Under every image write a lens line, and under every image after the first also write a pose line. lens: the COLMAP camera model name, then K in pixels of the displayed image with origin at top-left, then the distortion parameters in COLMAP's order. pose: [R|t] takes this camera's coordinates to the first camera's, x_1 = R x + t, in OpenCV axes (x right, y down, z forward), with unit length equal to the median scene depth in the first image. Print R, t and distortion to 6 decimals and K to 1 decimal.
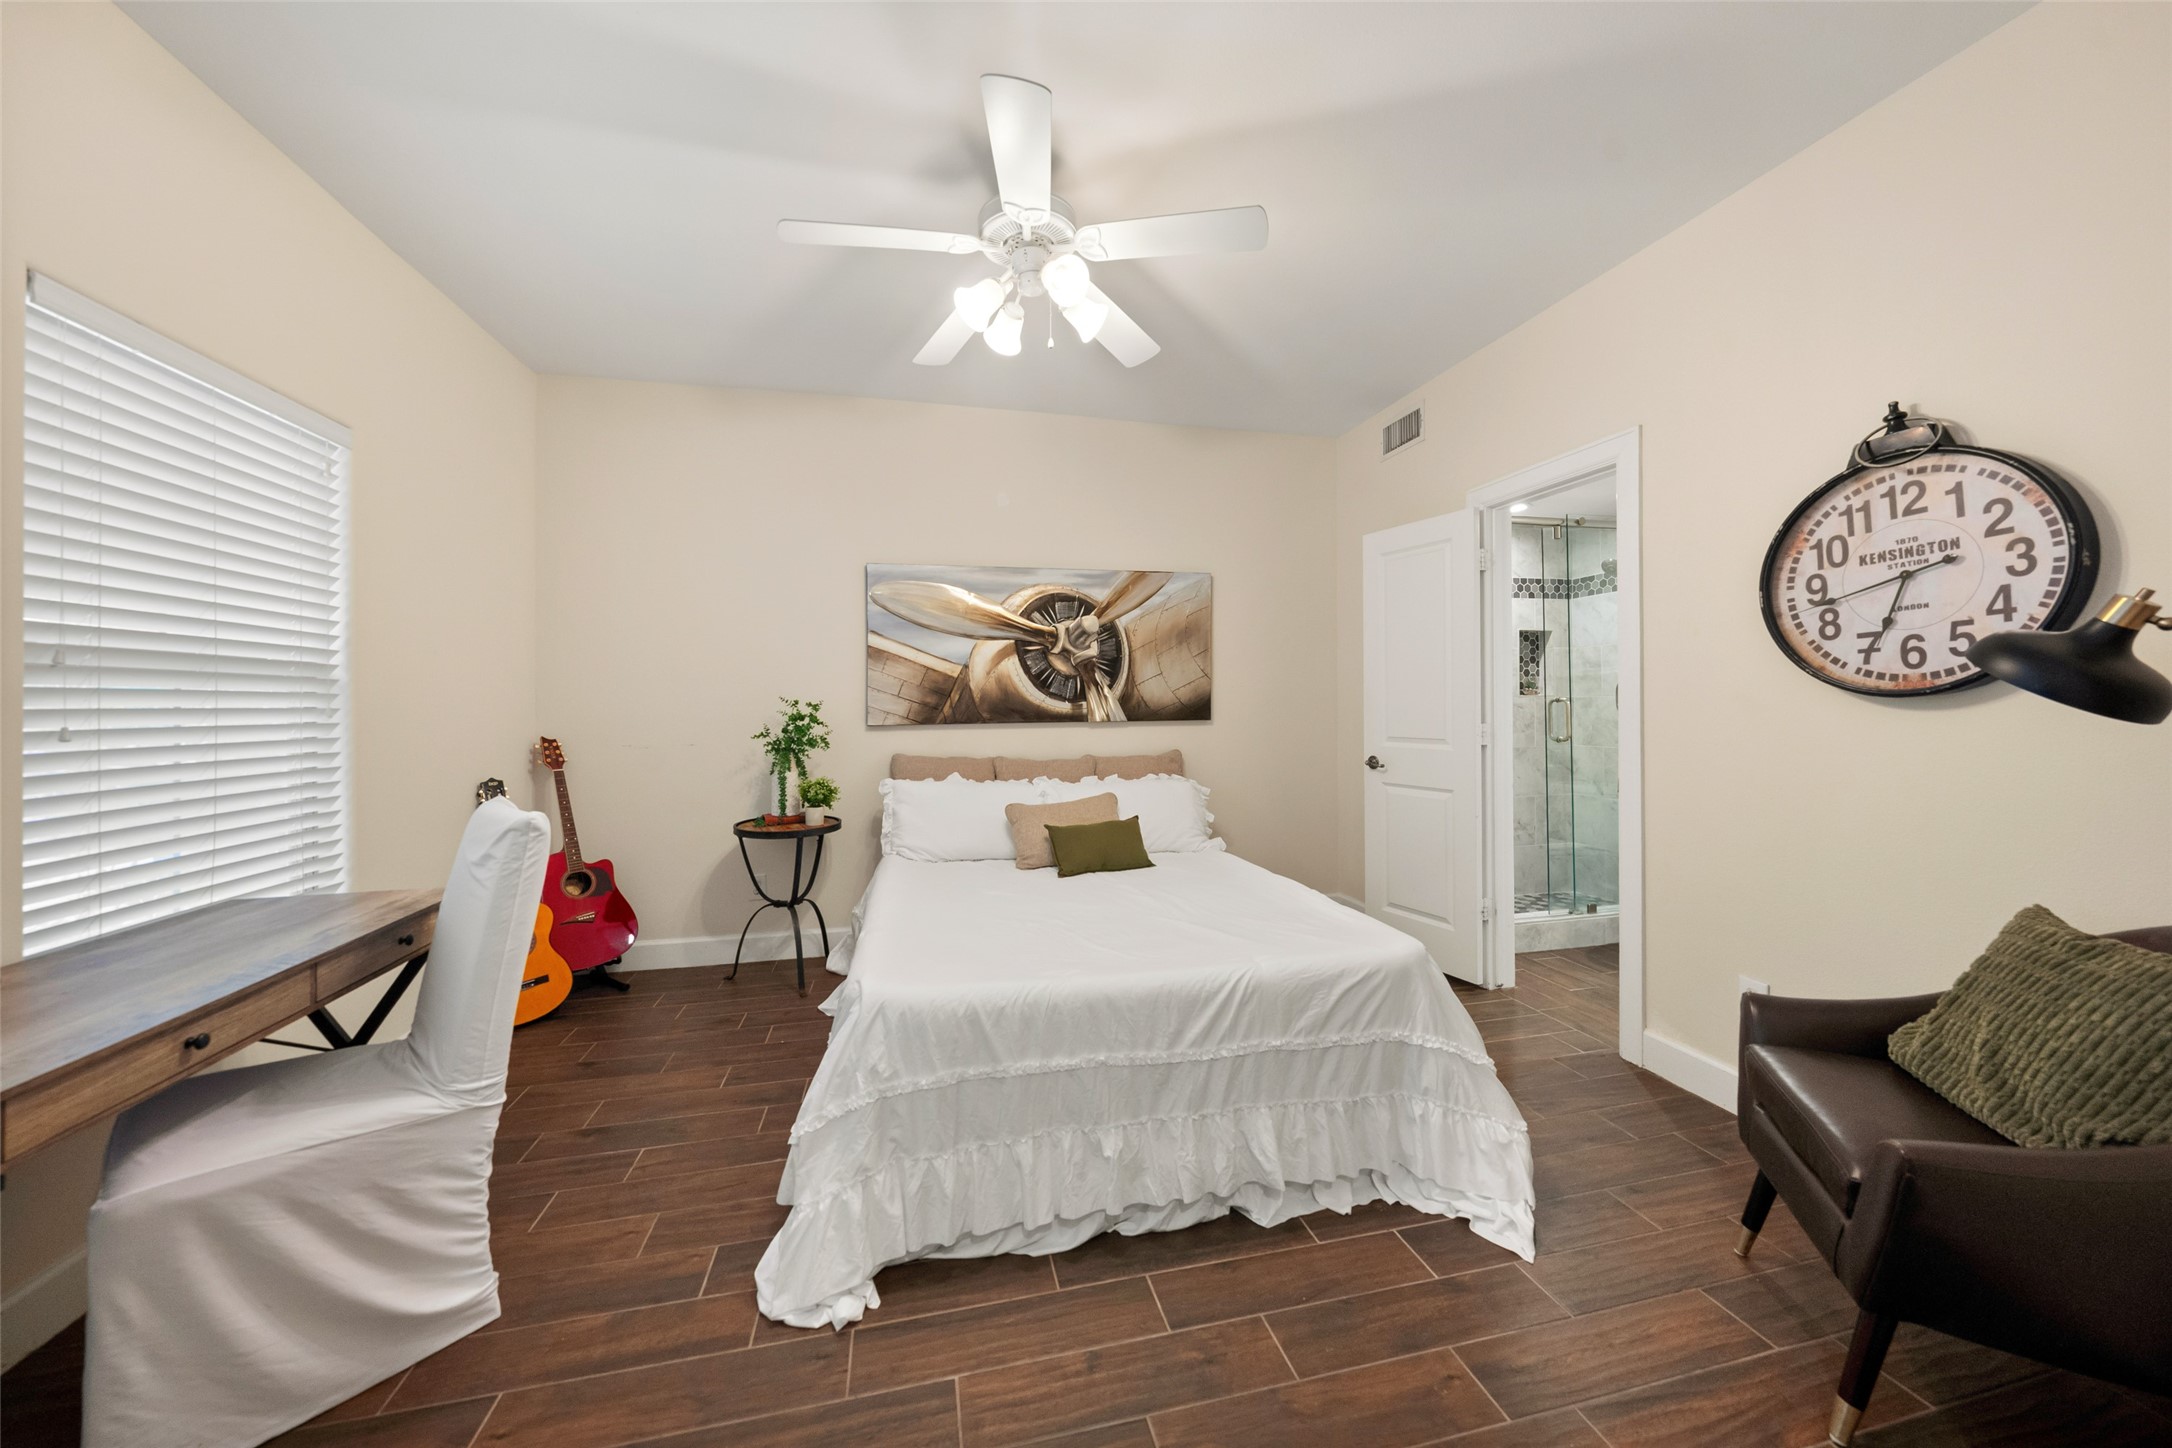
lens RADIAL K [[747.9, 0, 1089.5], [0, 747.9, 707.4], [0, 0, 1]] dist [-0.004059, 0.000736]
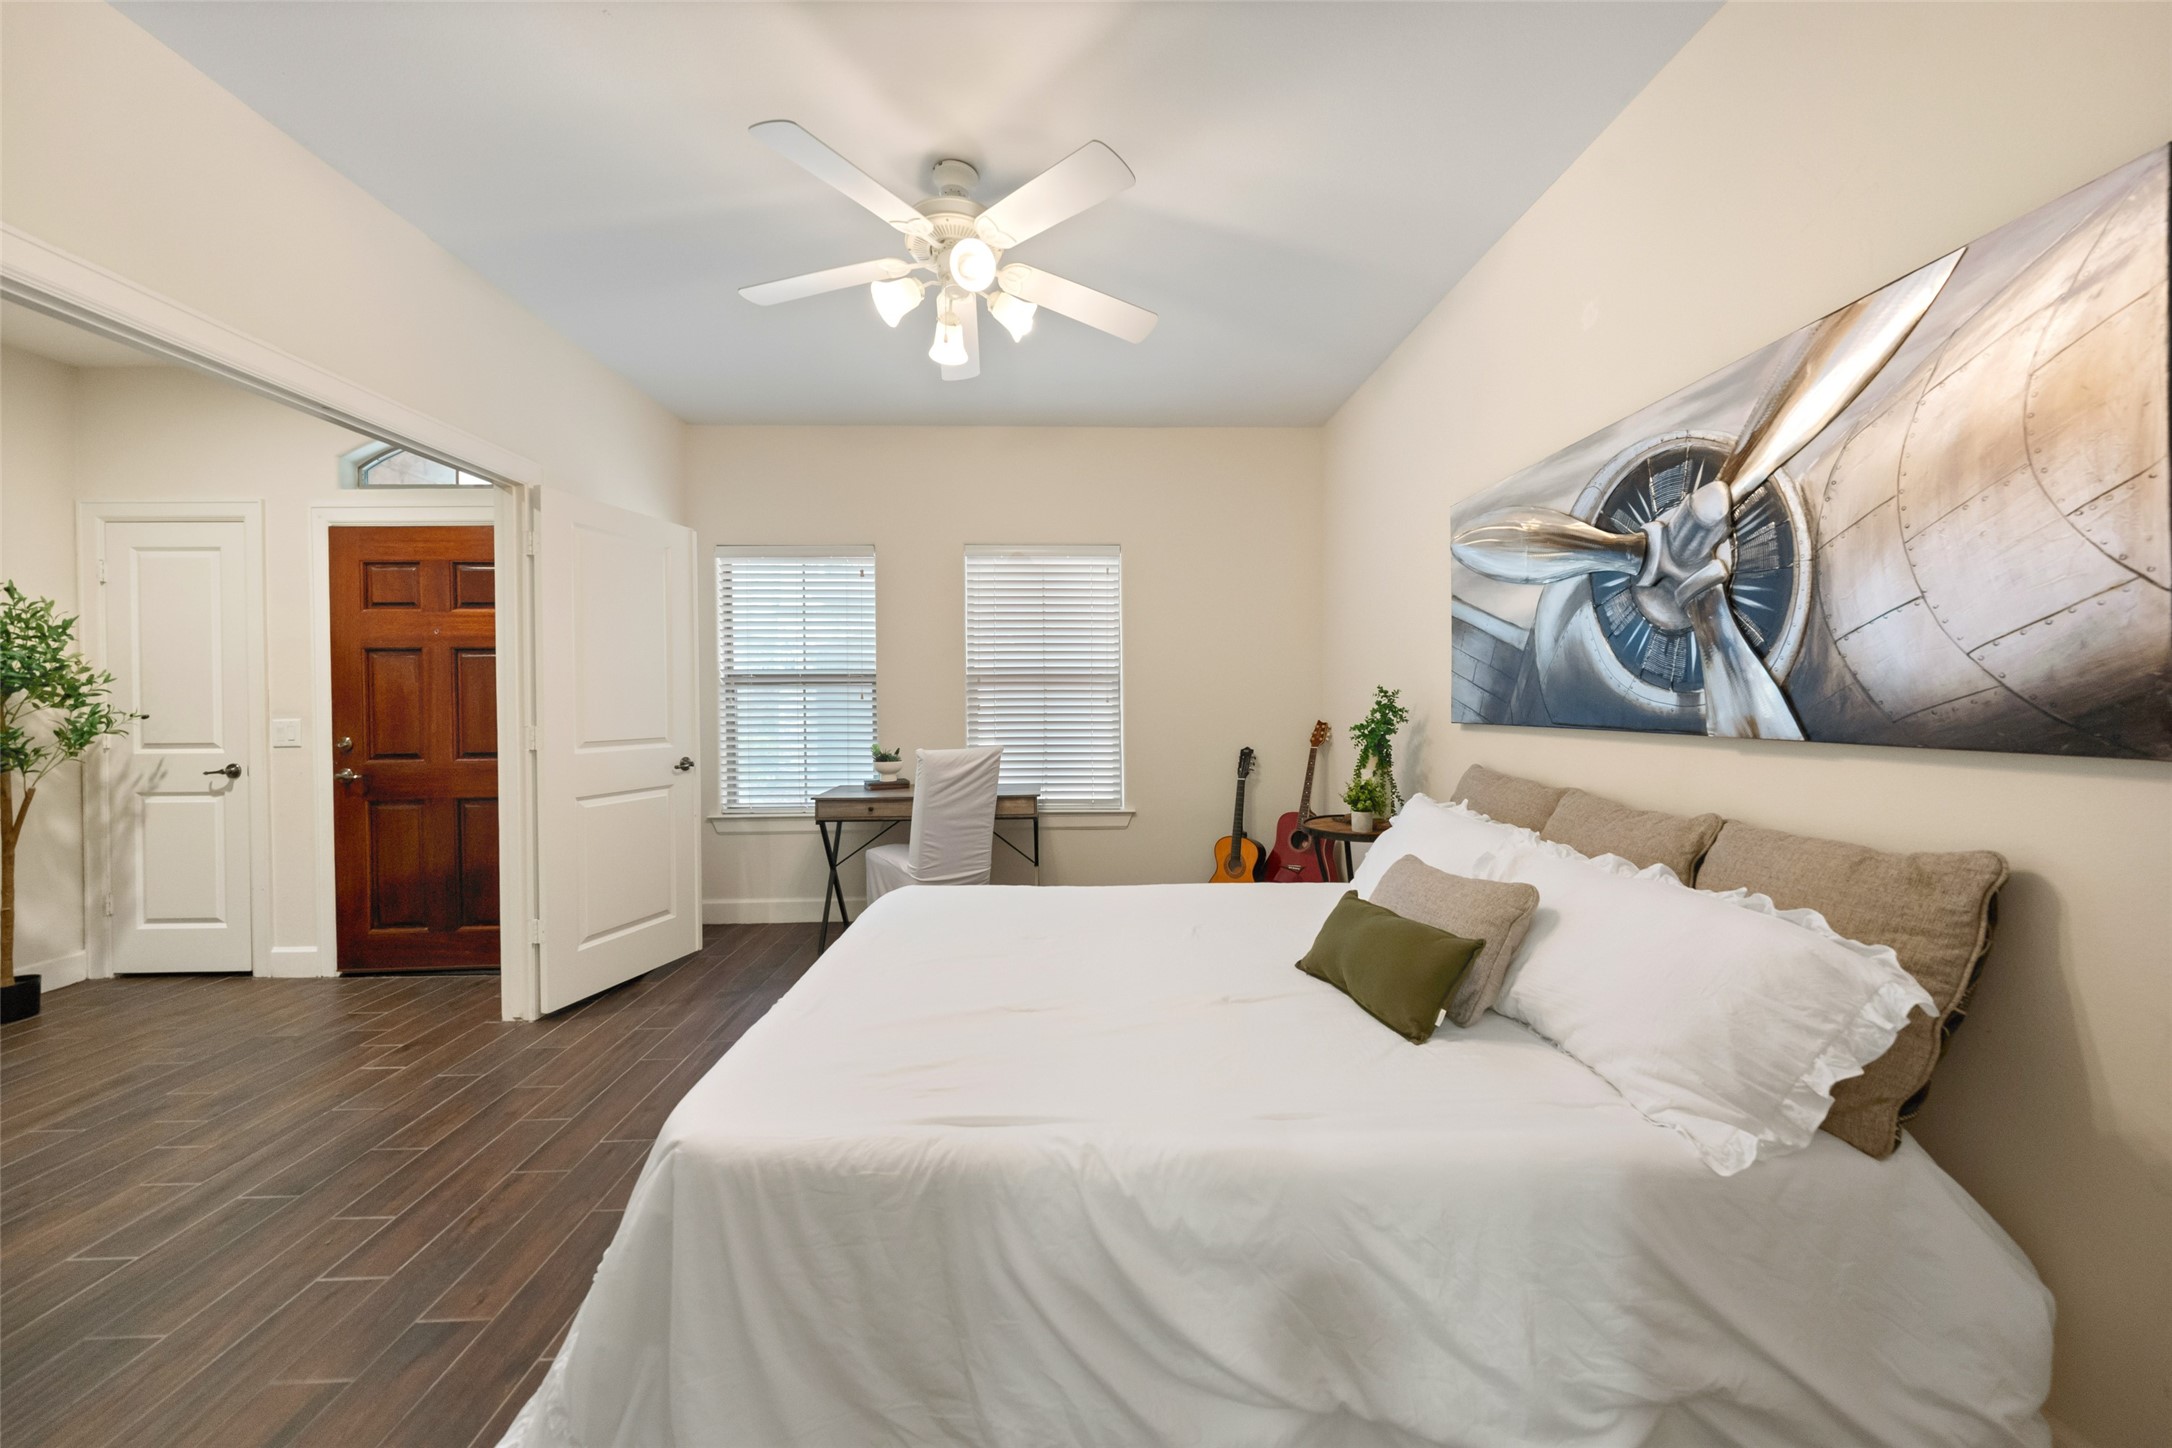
lens RADIAL K [[747.9, 0, 1091.8], [0, 747.9, 702.8], [0, 0, 1]] dist [-0.004059, 0.000736]
pose [[-0.199103, 0.016534, -0.979839, 0.505433], [0.004914, 0.999862, 0.015873, -0.008546], [0.979966, -0.001655, -0.199157, 0.777740]]
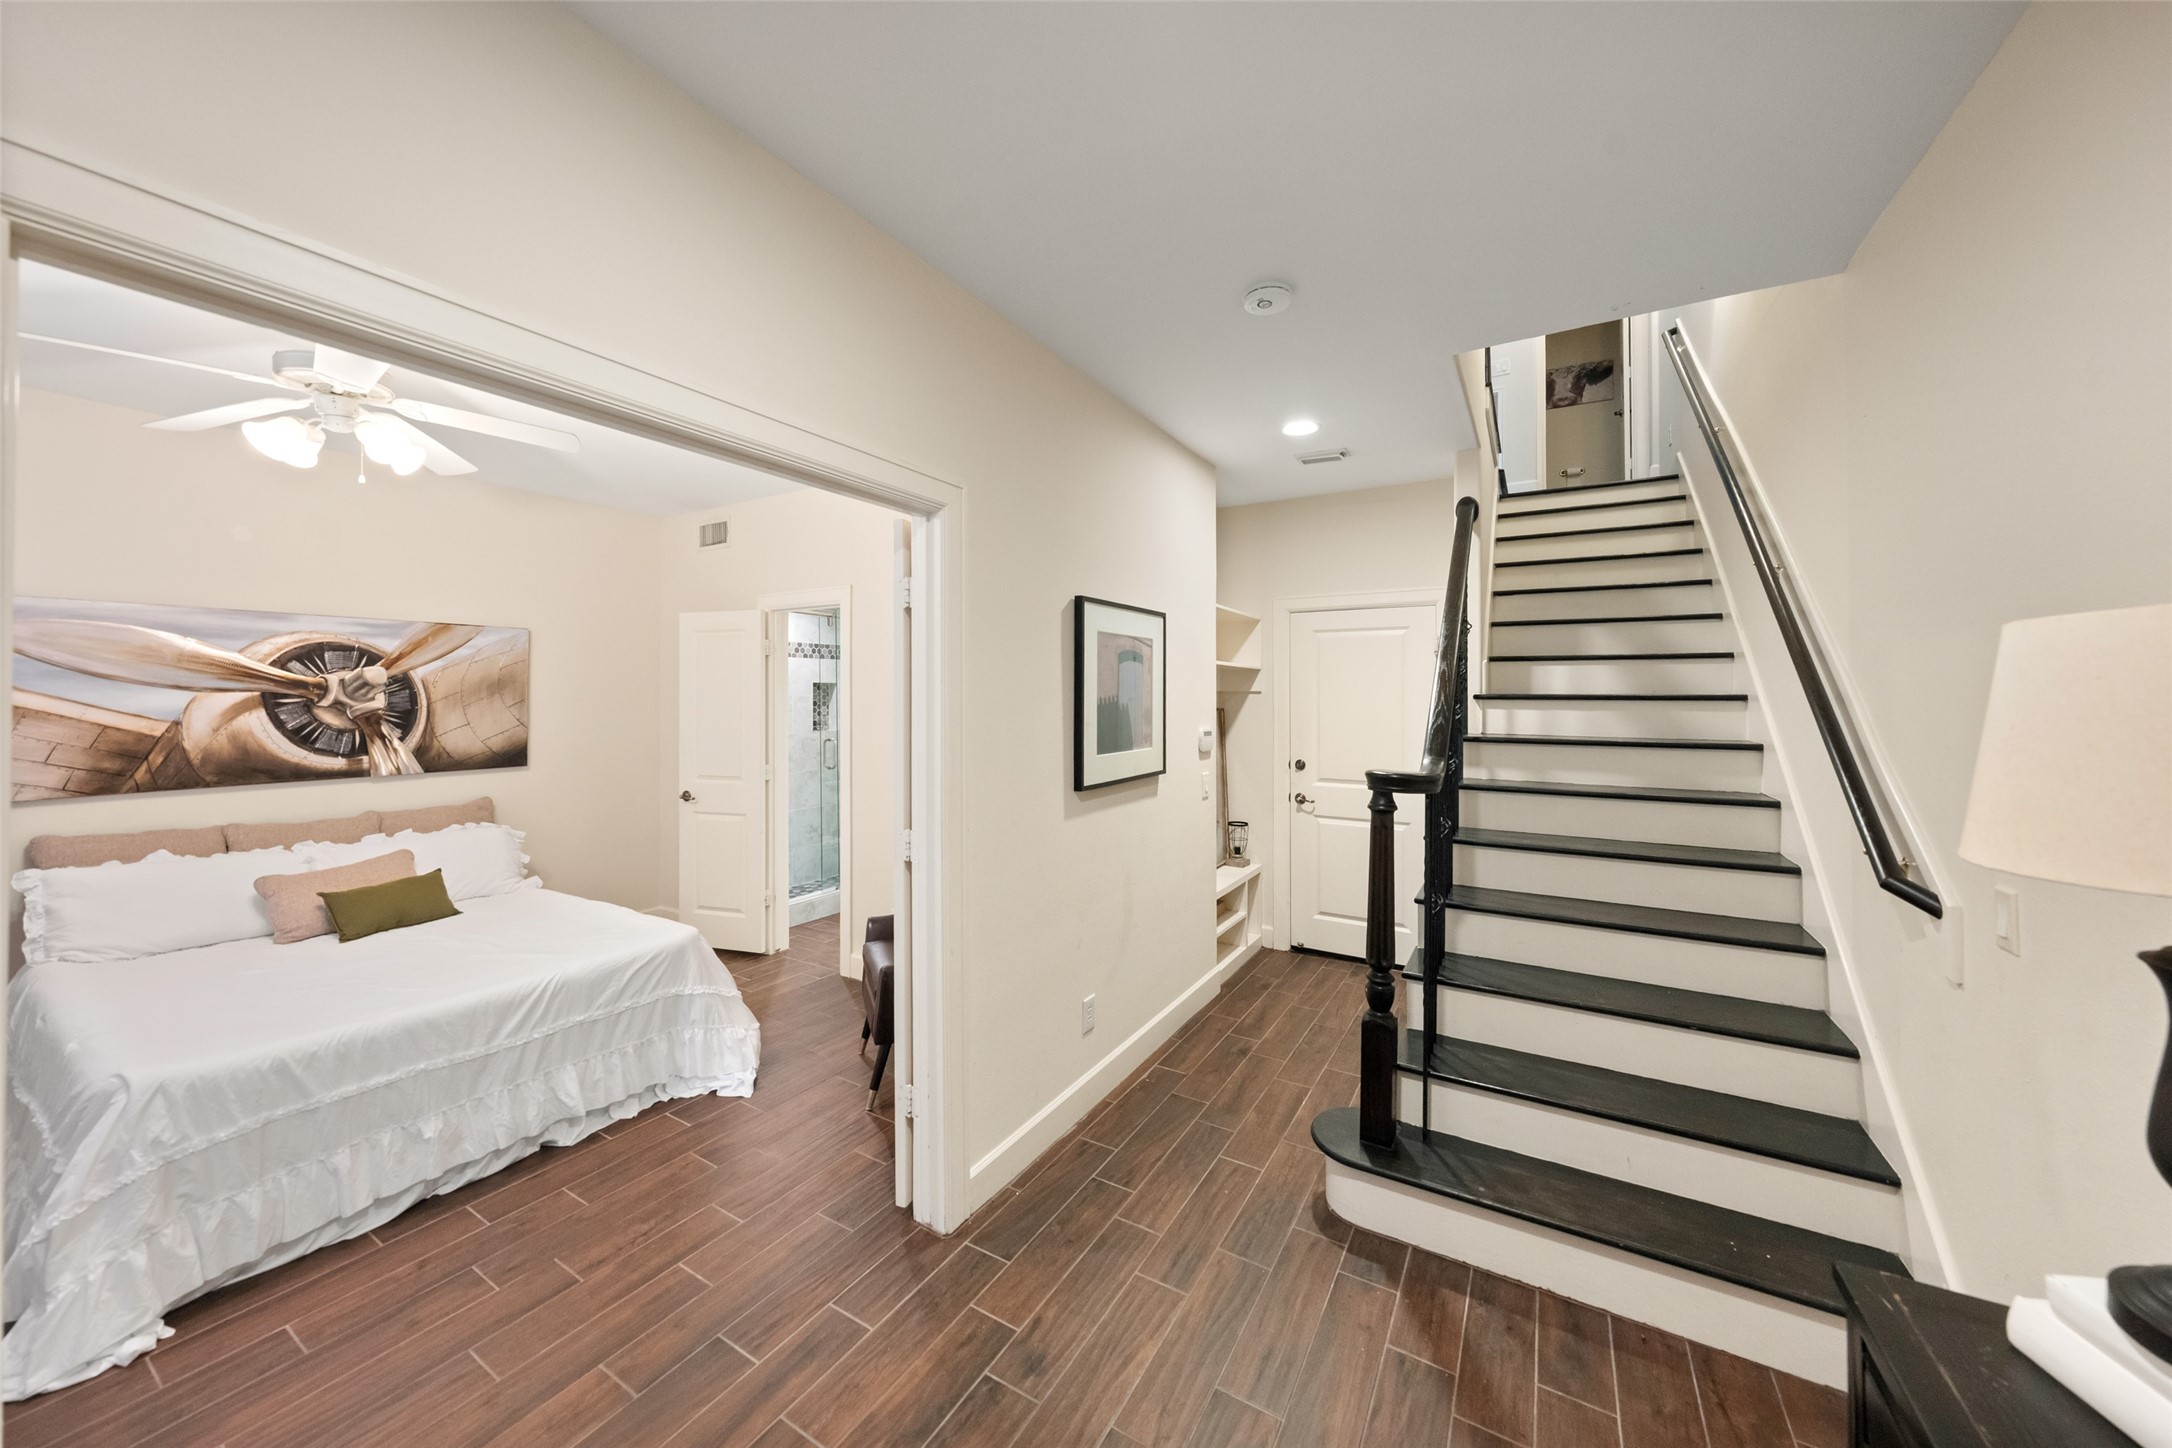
lens RADIAL K [[747.9, 0, 1084.9], [0, 747.9, 695.3], [0, 0, 1]] dist [-0.004059, 0.000736]
pose [[0.695552, 0.010915, 0.718393, -0.055145], [0.000994, 0.999869, -0.016154, -0.072480], [-0.718475, 0.011950, 0.695450, -0.343350]]
